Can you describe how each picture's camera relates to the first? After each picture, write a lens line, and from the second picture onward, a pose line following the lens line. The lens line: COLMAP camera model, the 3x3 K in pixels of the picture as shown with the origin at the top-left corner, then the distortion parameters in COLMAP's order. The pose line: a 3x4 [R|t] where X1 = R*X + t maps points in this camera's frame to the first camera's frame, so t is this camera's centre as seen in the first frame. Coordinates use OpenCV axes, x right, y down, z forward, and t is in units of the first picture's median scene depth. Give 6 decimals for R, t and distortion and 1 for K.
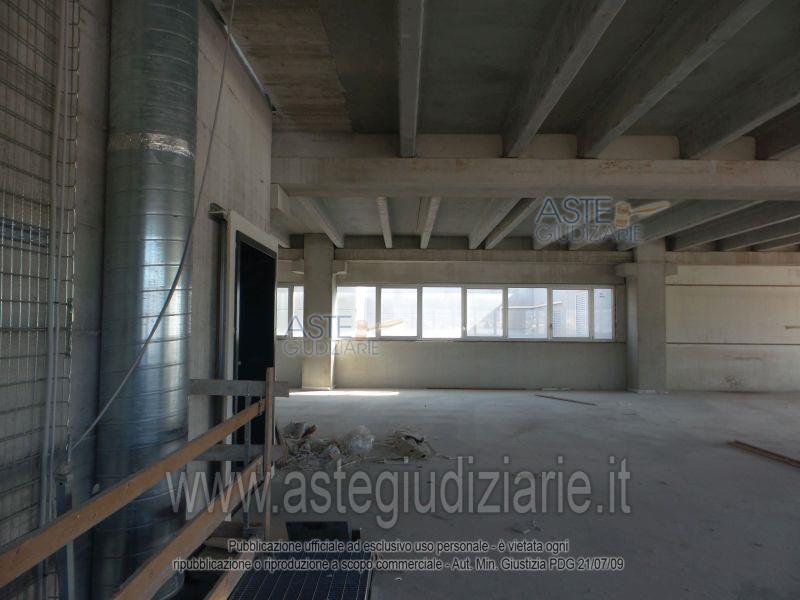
lens RADIAL K [[562.6, 0, 399.9], [0, 562.6, 302.6], [0, 0, 1]] dist [0.006646, 0.009204]
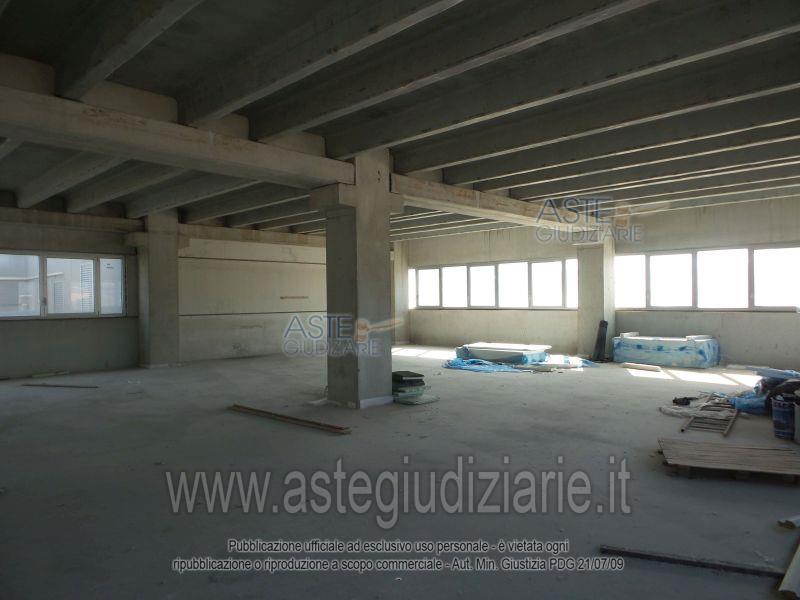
lens RADIAL K [[562.6, 0, 401.0], [0, 562.6, 302.6], [0, 0, 1]] dist [0.006646, 0.009204]
pose [[0.698068, -0.022224, 0.715686, 0.034911], [-0.011899, 0.999020, 0.042628, 0.001918], [-0.715932, -0.038273, 0.697120, 0.025143]]
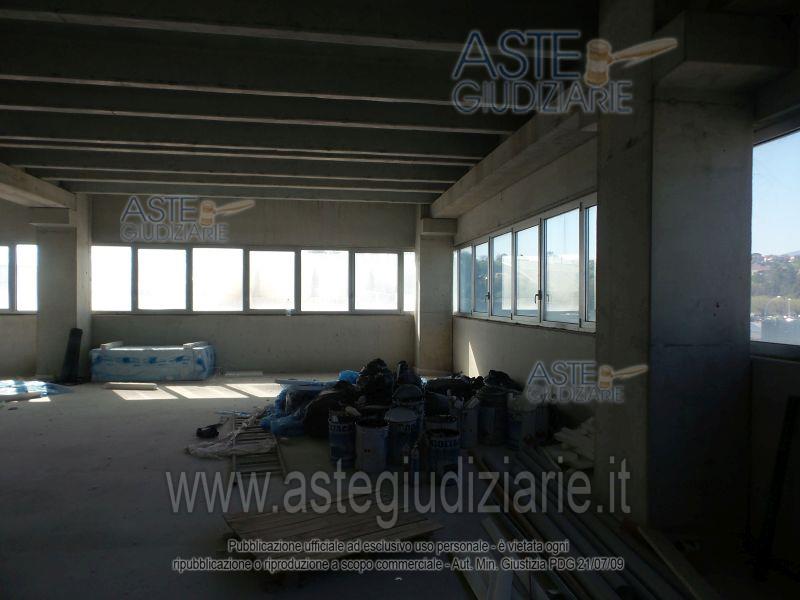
lens RADIAL K [[562.6, 0, 405.8], [0, 562.6, 301.2], [0, 0, 1]] dist [0.006646, 0.009204]
pose [[-0.139055, -0.016142, 0.990153, 0.110737], [-0.045754, 0.998904, 0.009860, 0.004894], [-0.989227, -0.043932, -0.139641, 0.078913]]
